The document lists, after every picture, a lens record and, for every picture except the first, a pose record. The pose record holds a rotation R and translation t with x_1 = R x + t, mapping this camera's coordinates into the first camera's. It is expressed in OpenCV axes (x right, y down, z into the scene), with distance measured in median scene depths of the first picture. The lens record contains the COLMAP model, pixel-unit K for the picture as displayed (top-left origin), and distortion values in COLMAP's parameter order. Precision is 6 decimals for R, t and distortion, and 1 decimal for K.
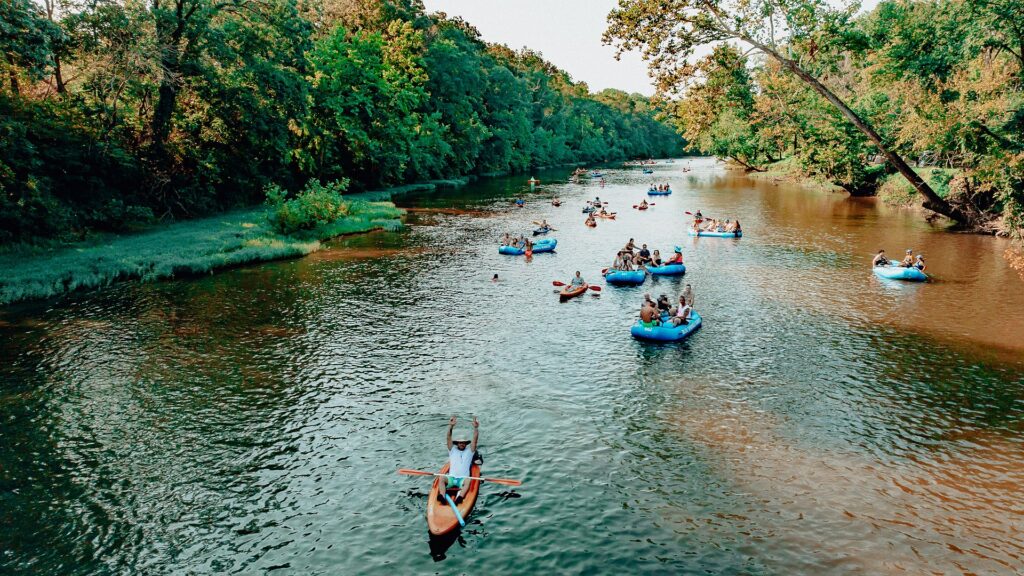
lens RADIAL K [[703.8, 0, 515.7], [0, 703.8, 292.4], [0, 0, 1]] dist [-0.021847, 0.010830]
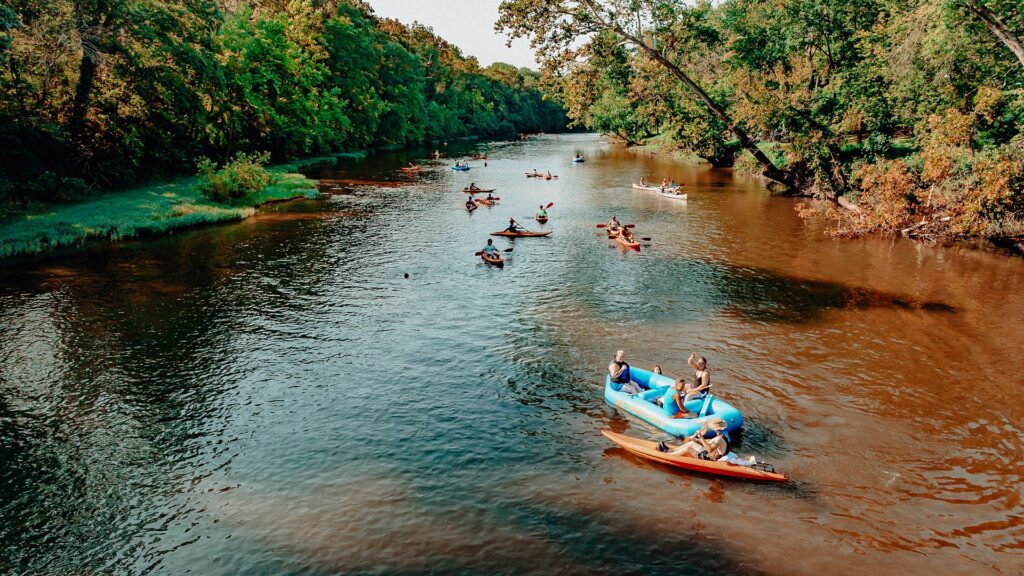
lens RADIAL K [[703.8, 0, 513.0], [0, 703.8, 284.0], [0, 0, 1]] dist [-0.021847, 0.010830]
pose [[0.988974, -0.026990, 0.145607, -0.020417], [0.023343, 0.999371, 0.026699, 0.018859], [-0.146236, -0.023006, 0.988982, -0.114445]]
